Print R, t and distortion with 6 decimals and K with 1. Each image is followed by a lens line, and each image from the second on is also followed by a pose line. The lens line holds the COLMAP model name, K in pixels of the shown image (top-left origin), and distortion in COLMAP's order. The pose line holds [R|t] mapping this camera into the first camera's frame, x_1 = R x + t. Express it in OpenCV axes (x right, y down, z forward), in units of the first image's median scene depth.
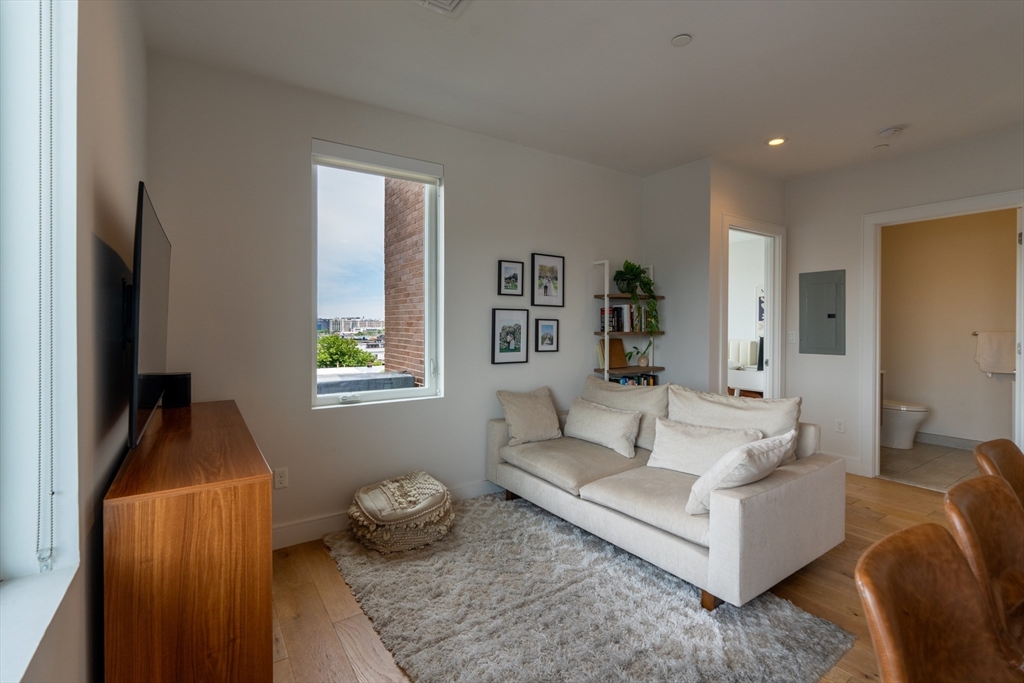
lens RADIAL K [[473.5, 0, 513.5], [0, 473.5, 325.1], [0, 0, 1]] dist [-0.001145, -0.000246]
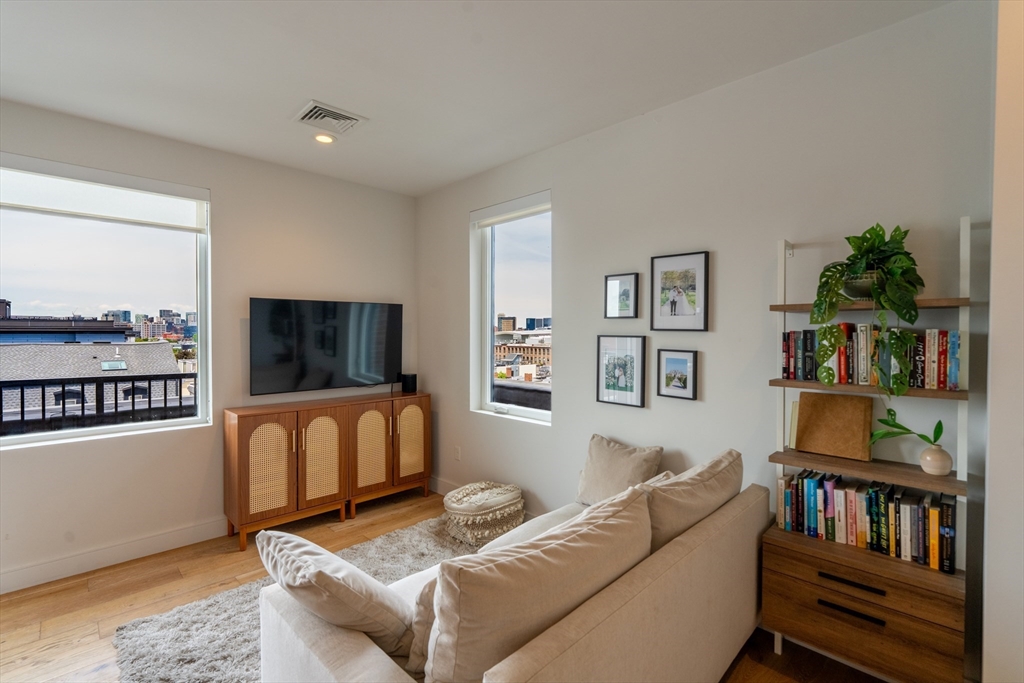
lens RADIAL K [[461.7, 0, 512.0], [0, 461.7, 341.5], [0, 0, 1]] dist [-0.000248, 0.000039]
pose [[0.187831, 0.016218, -0.982067, 0.690636], [-0.007498, 0.999858, 0.015078, -0.033400], [0.982173, 0.004531, 0.187926, 0.661562]]
